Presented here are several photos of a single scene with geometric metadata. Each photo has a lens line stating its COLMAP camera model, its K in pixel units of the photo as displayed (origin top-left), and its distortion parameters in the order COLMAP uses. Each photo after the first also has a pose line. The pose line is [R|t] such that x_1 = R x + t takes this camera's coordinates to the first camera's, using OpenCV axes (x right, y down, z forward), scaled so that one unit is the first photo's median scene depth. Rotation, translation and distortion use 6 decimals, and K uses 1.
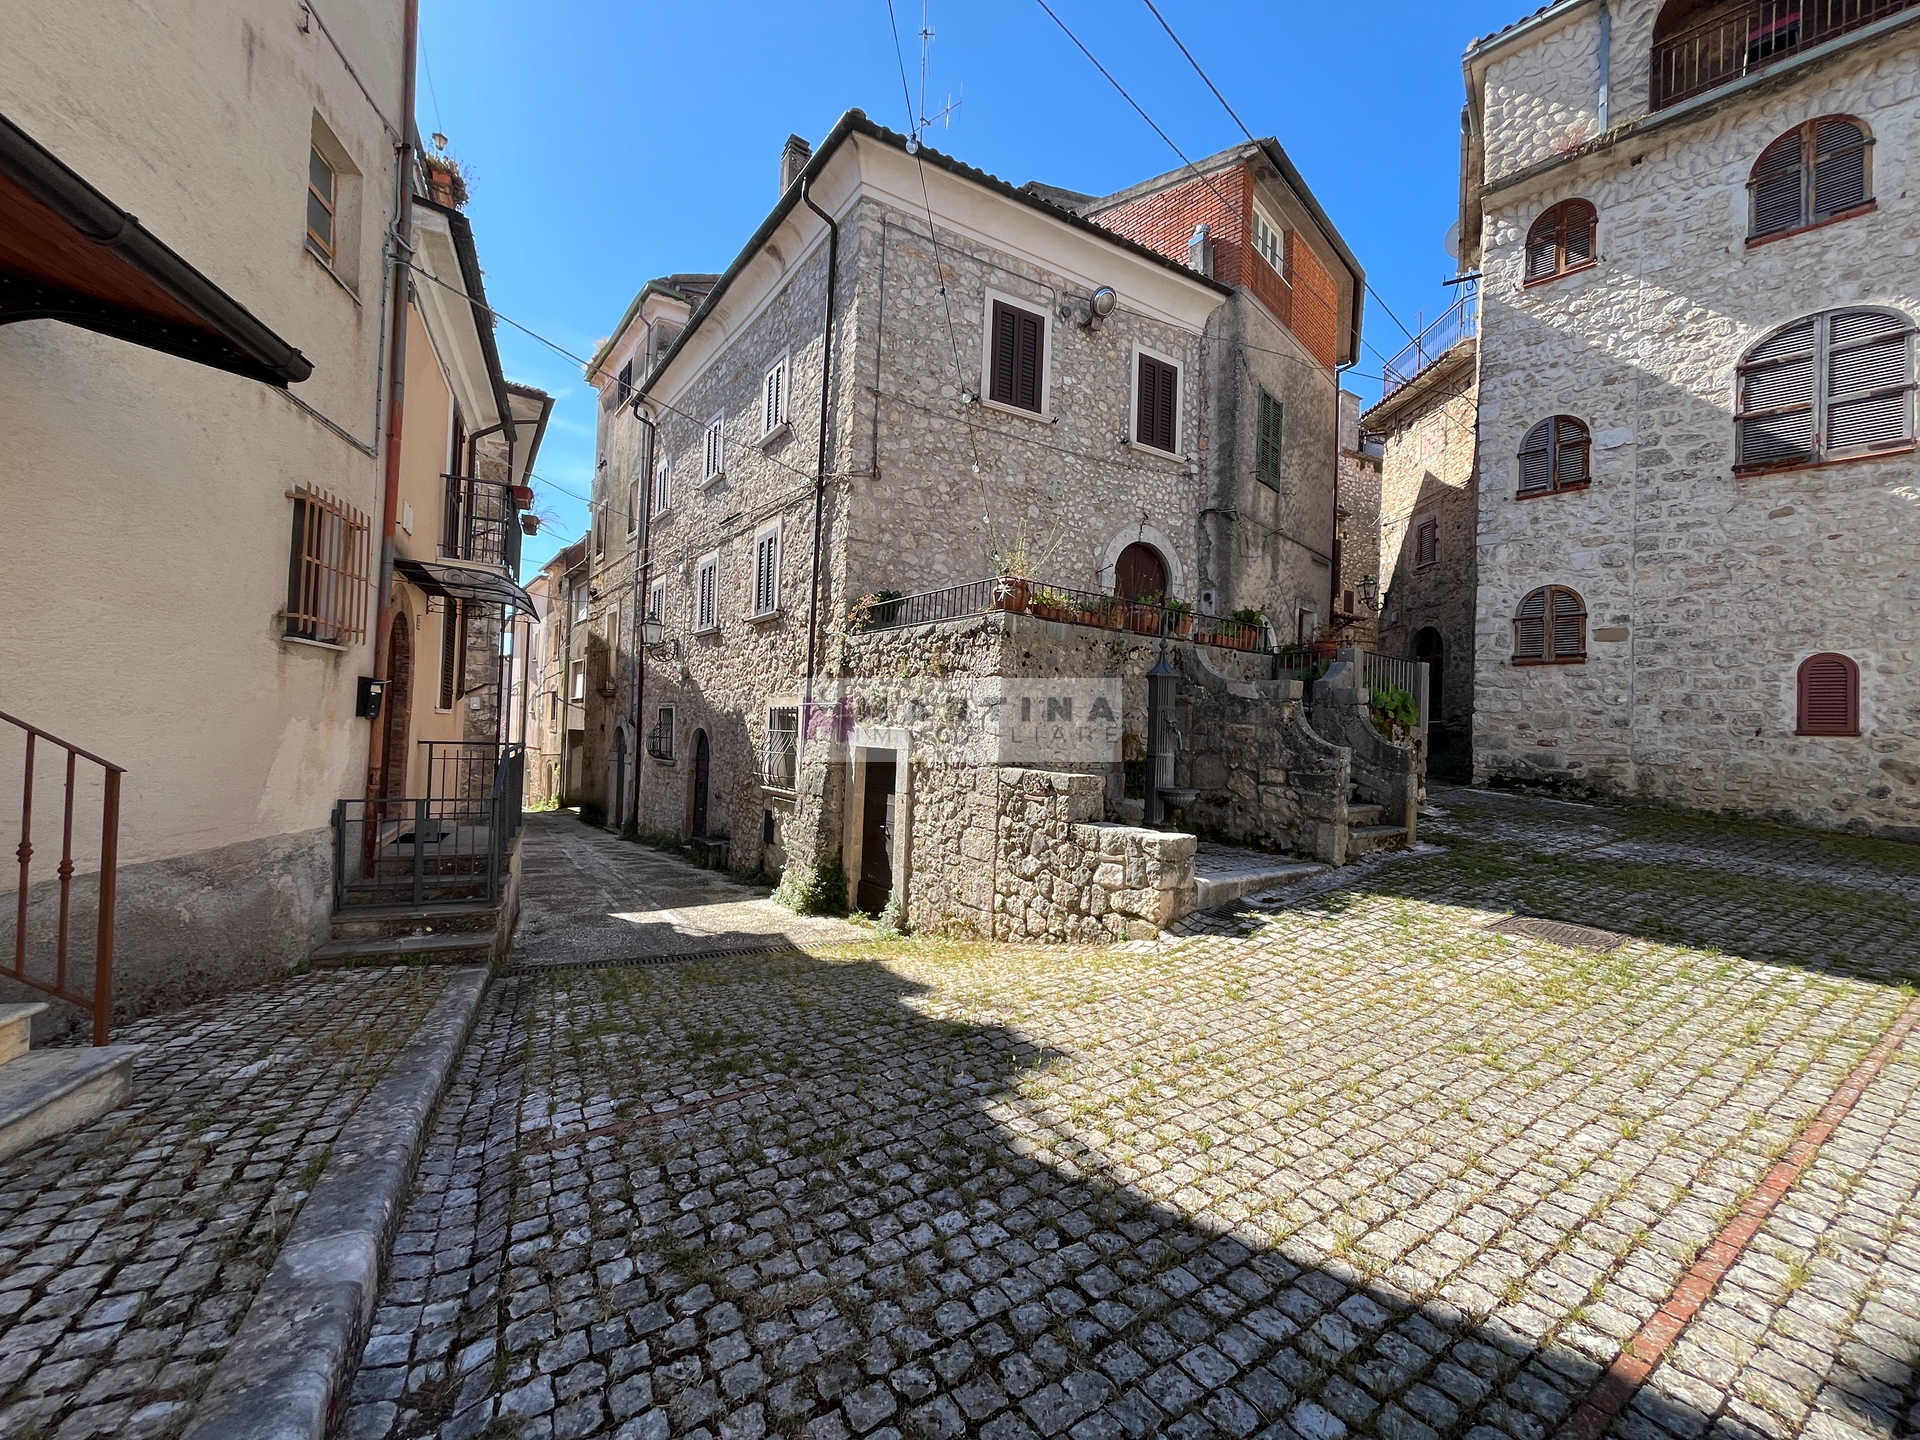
lens RADIAL K [[778.4, 0, 964.3], [0, 778.4, 725.6], [0, 0, 1]] dist [-0.003025, 0.000107]
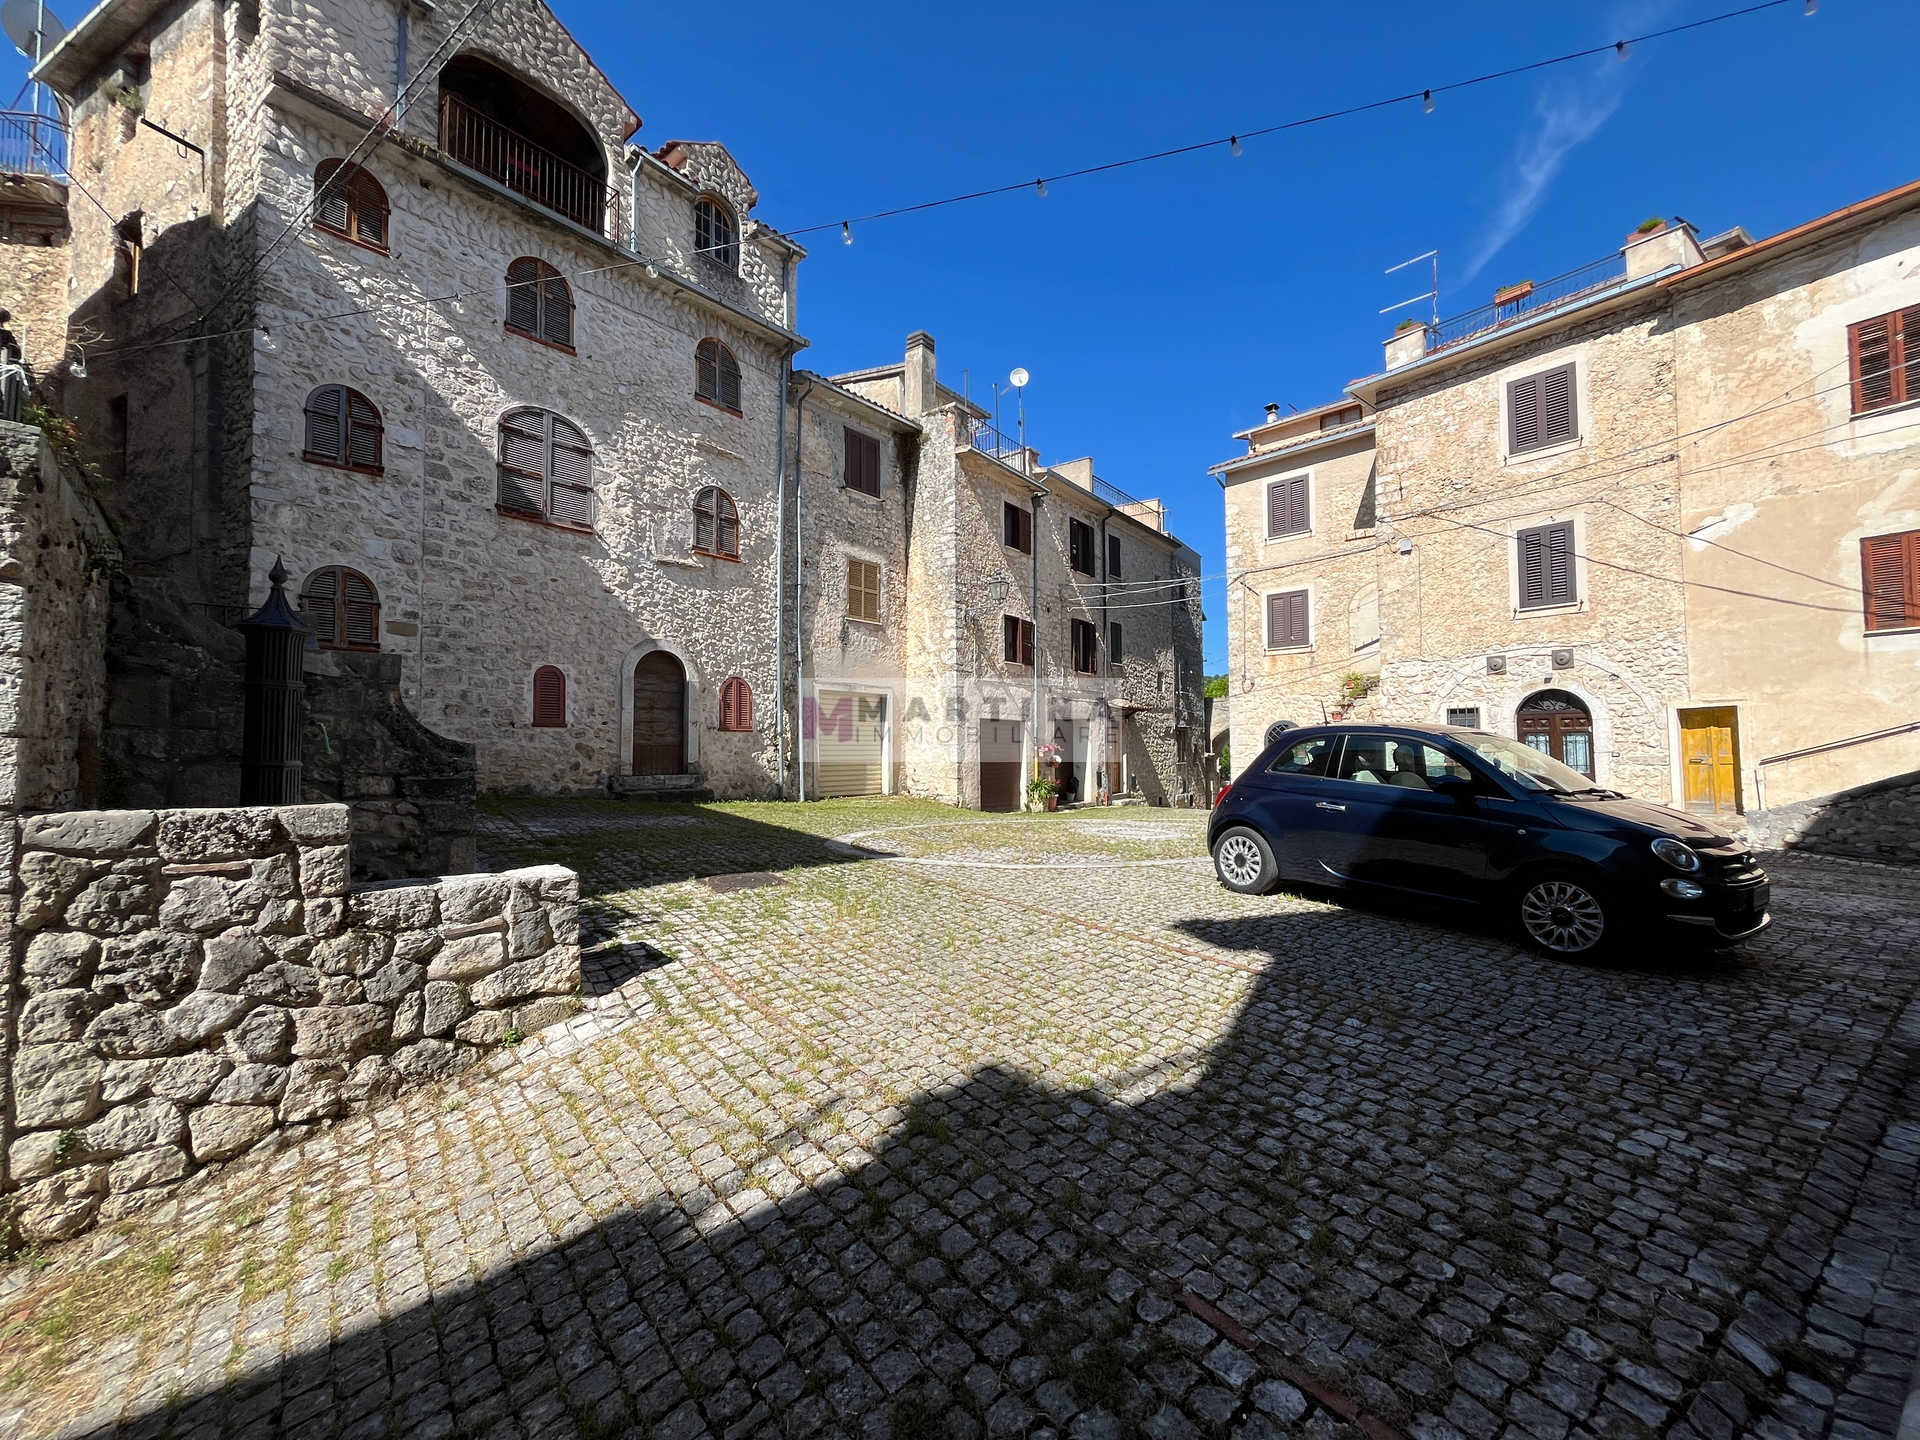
lens RADIAL K [[778.4, 0, 964.5], [0, 778.4, 722.6], [0, 0, 1]] dist [-0.003025, 0.000107]
pose [[-0.122947, 0.001686, 0.992412, -0.418667], [-0.009865, 0.999947, -0.002921, 0.003322], [-0.992364, -0.010150, -0.122924, 0.597335]]
